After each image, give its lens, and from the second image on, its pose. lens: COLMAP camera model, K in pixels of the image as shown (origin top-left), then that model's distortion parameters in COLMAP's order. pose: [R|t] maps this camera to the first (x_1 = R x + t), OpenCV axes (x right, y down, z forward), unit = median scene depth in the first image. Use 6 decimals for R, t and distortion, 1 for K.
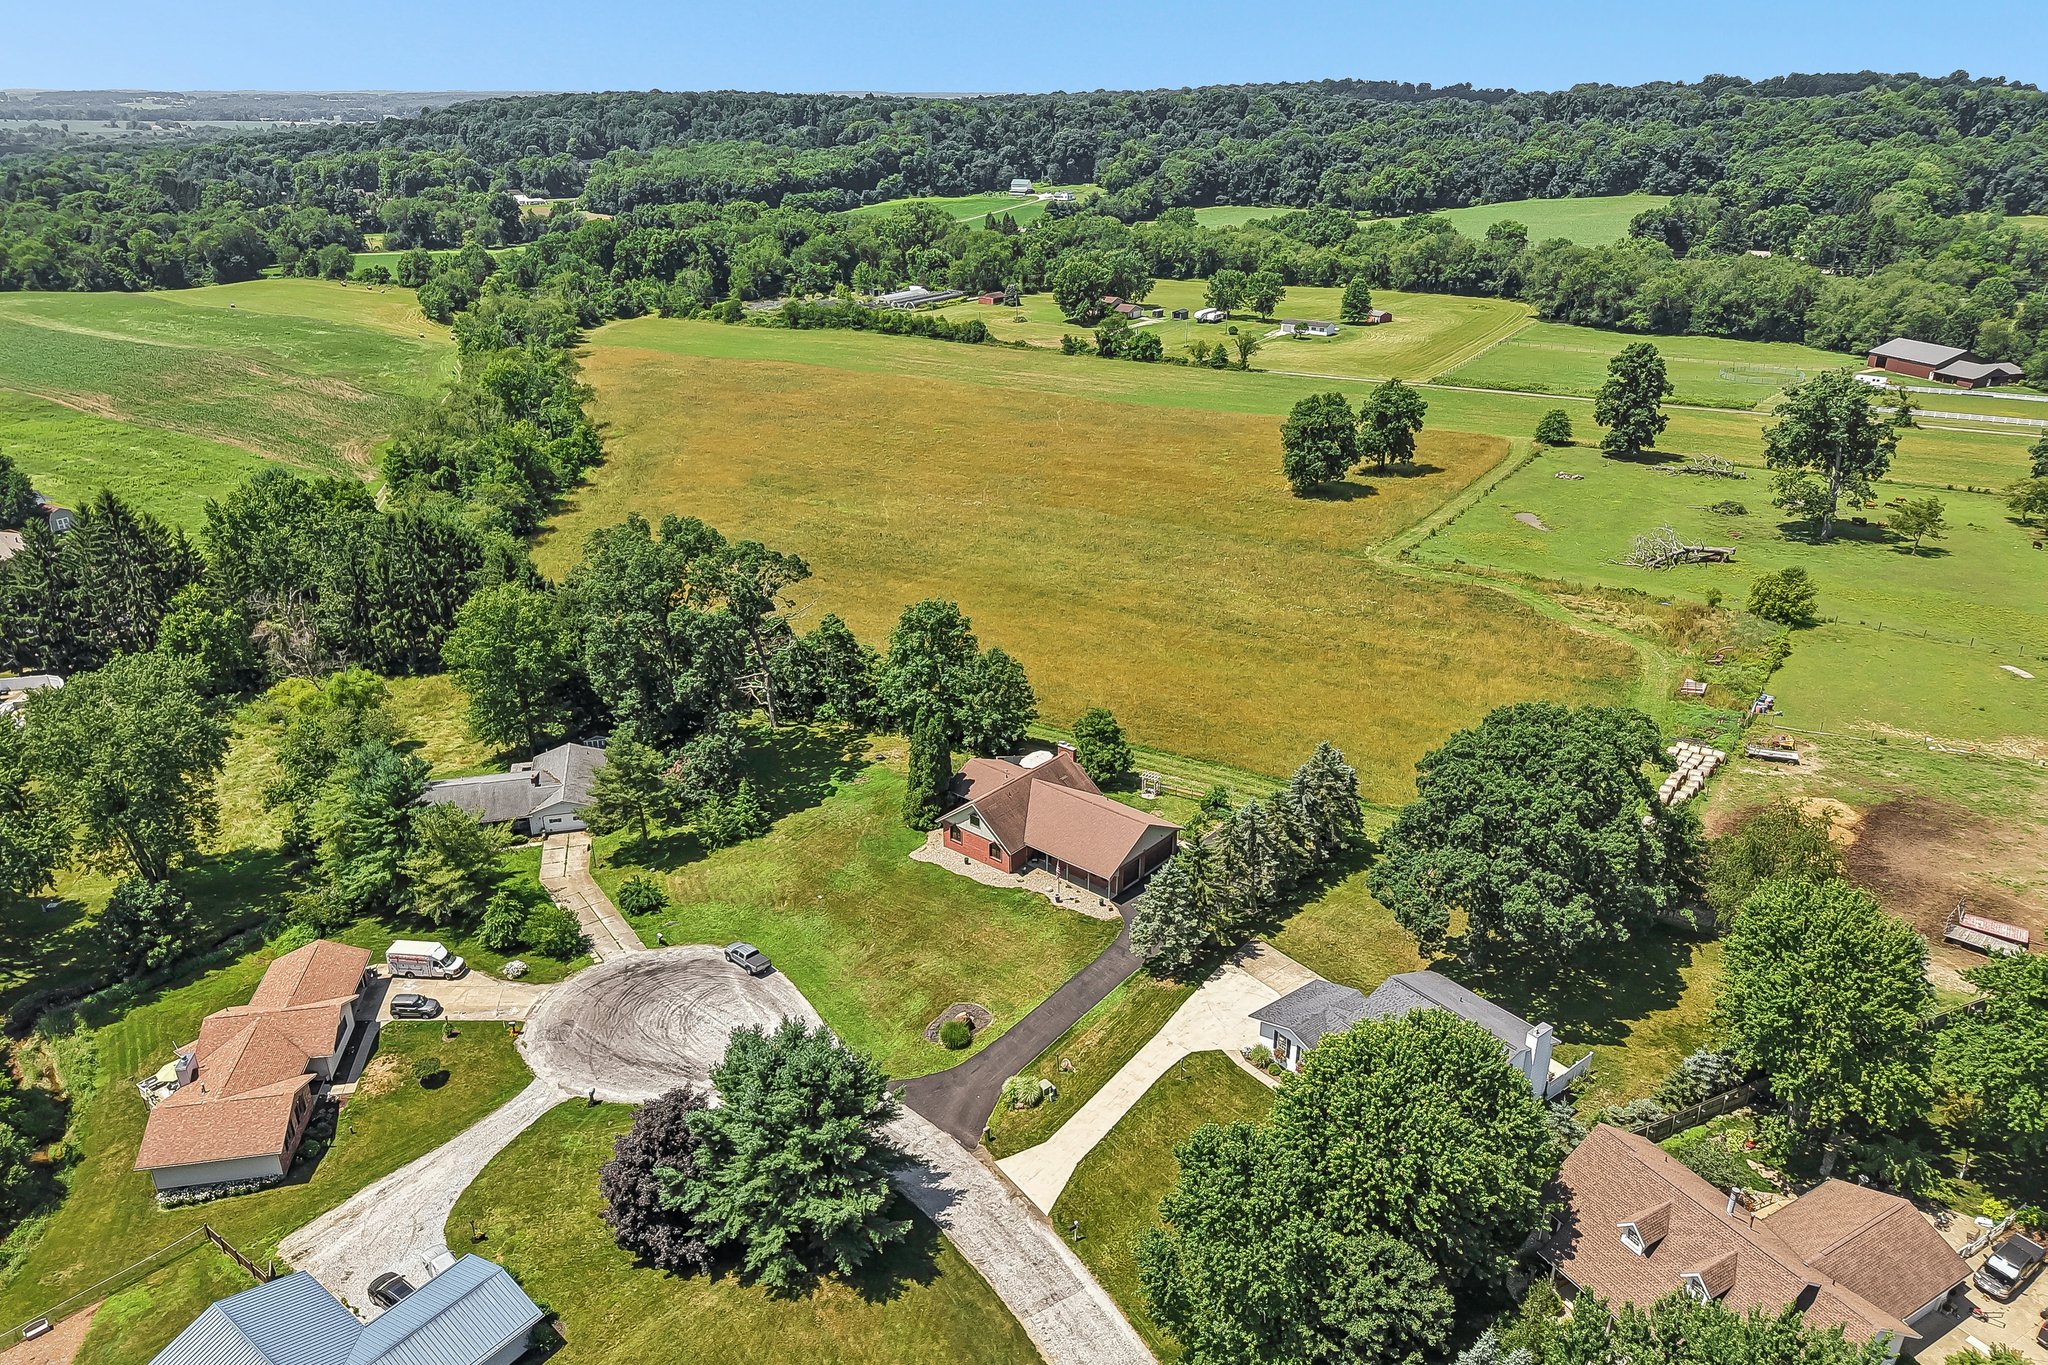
lens RADIAL K [[1384.7, 0, 1032.2], [0, 1384.7, 661.5], [0, 0, 1]] dist [0.098741, -0.157810]
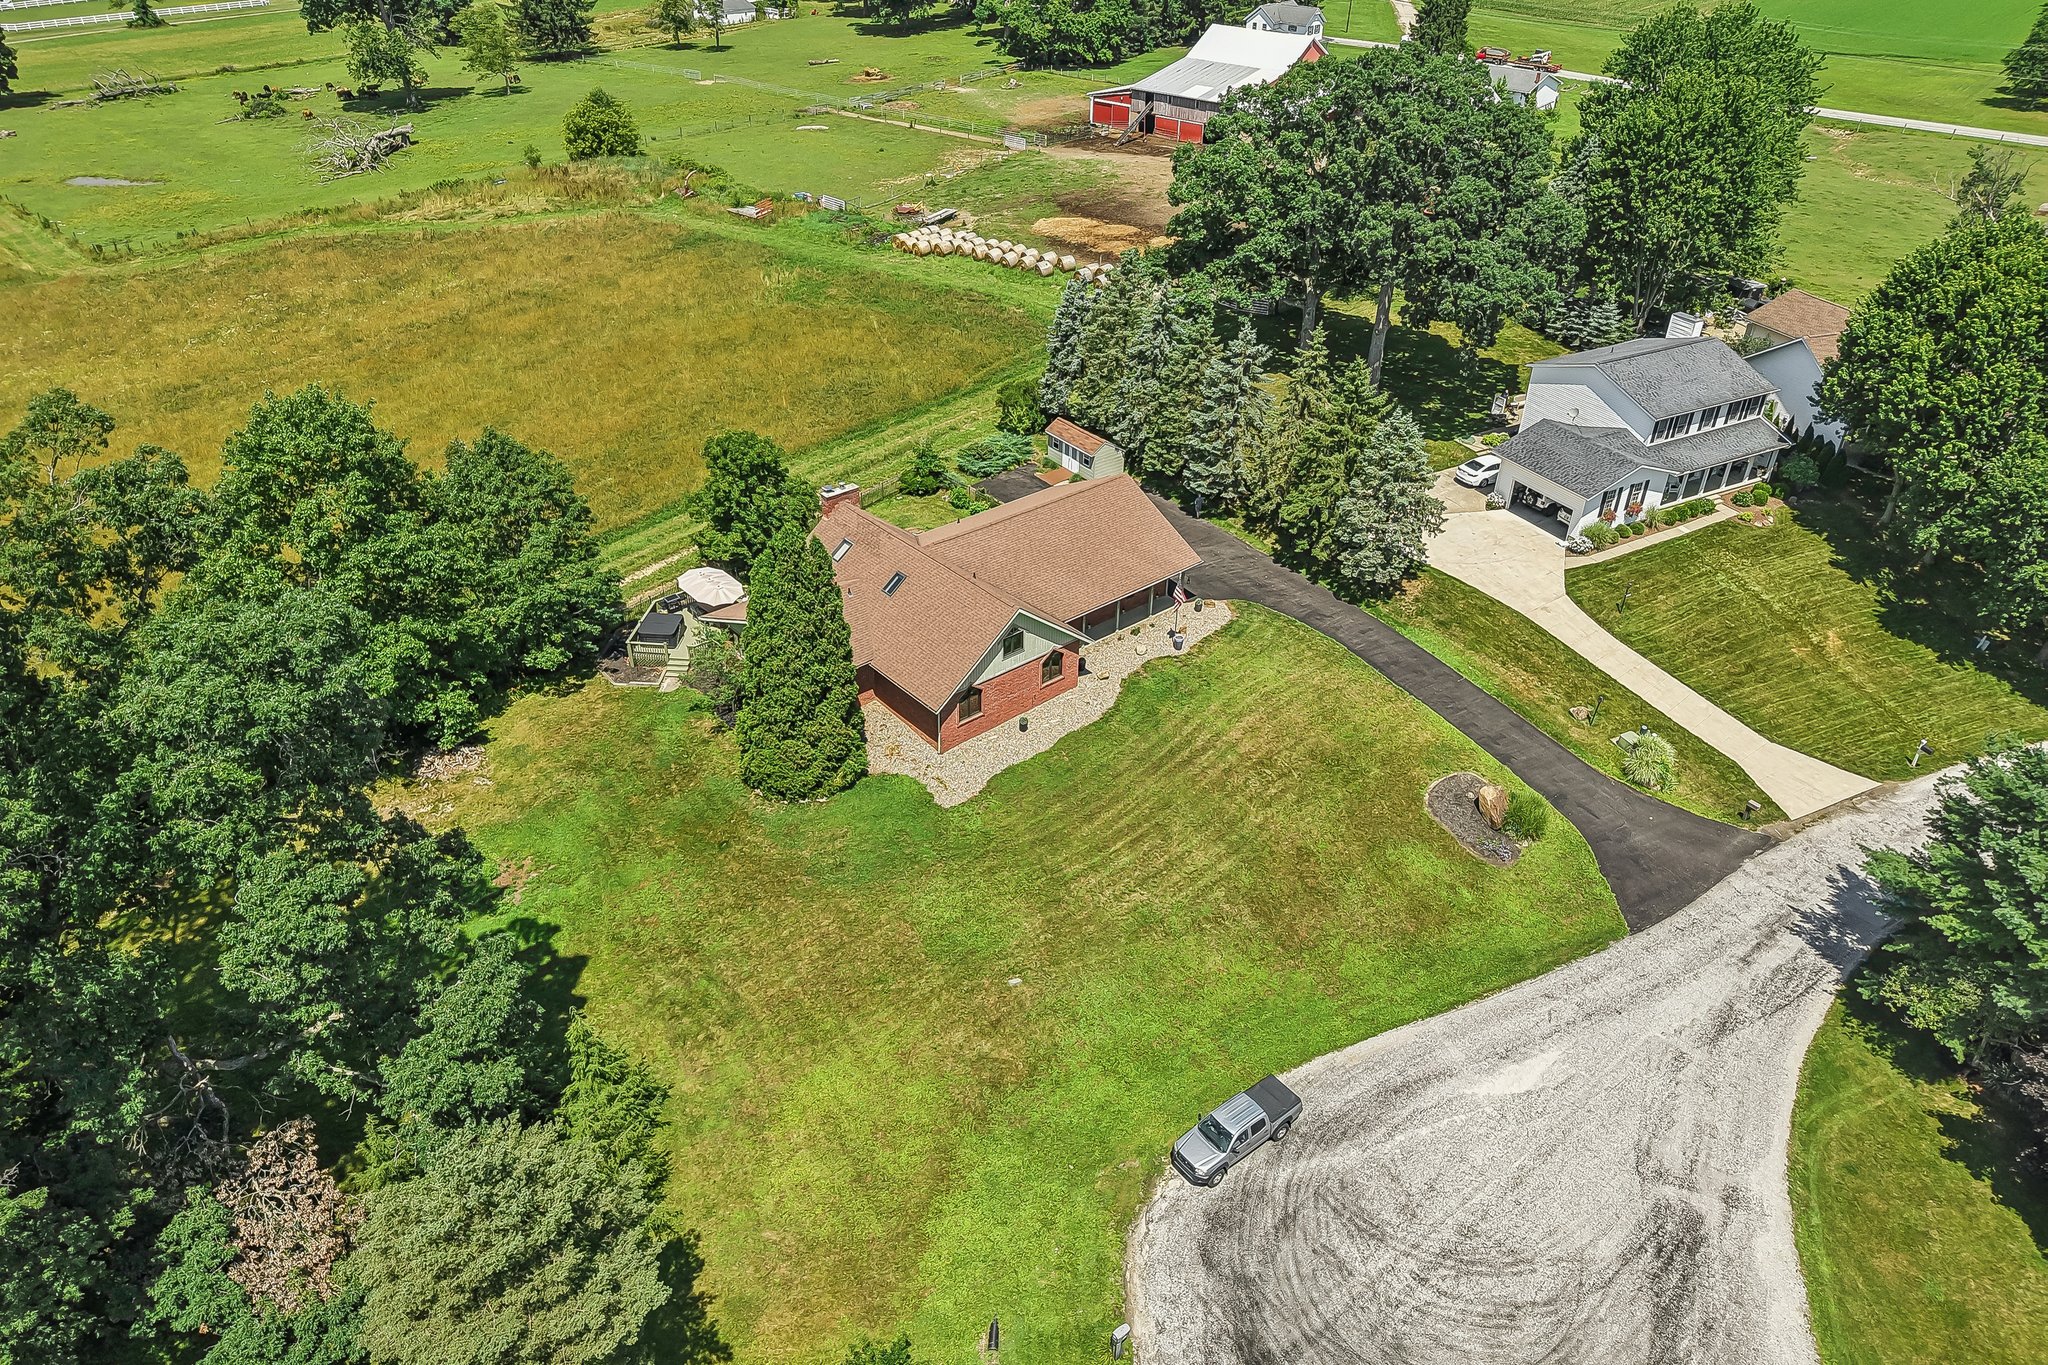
lens RADIAL K [[1384.7, 0, 1032.2], [0, 1384.7, 661.5], [0, 0, 1]] dist [0.098741, -0.157810]
pose [[0.162048, -0.527393, 0.834025, -0.416202], [0.367898, 0.816548, 0.444860, -0.087798], [-0.915637, 0.234748, 0.326347, 0.767518]]
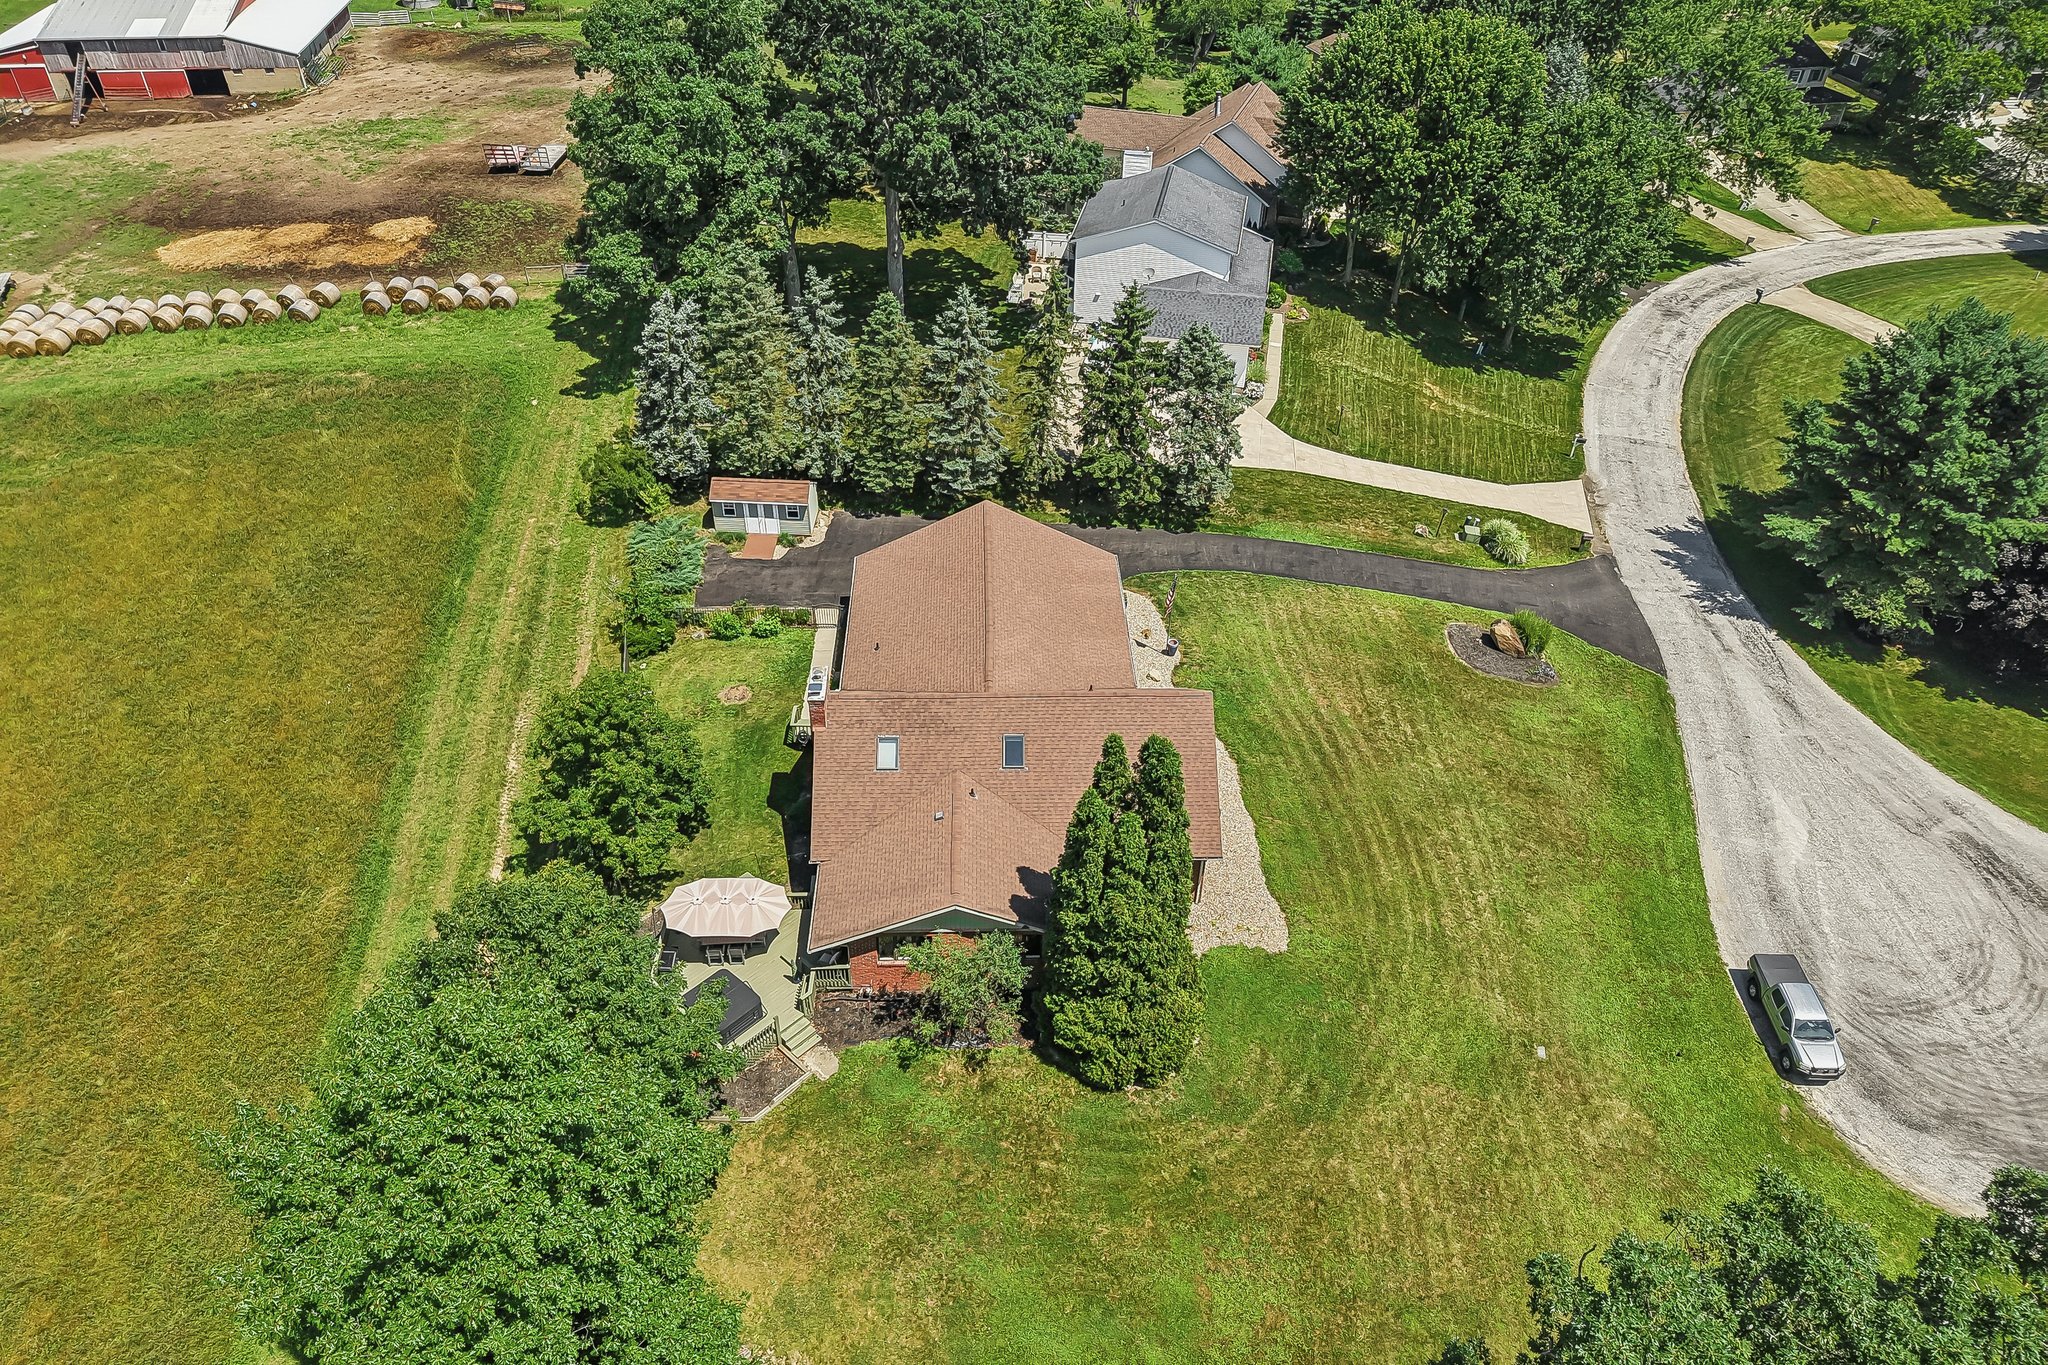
lens RADIAL K [[1376.6, 0, 1028.9], [0, 1376.6, 676.8], [0, 0, 1]] dist [0.010356, -0.000943]
pose [[-0.669195, -0.467527, 0.577578, -0.209577], [0.268479, 0.572641, 0.774597, -0.195547], [-0.692890, 0.673425, -0.257687, 1.032144]]
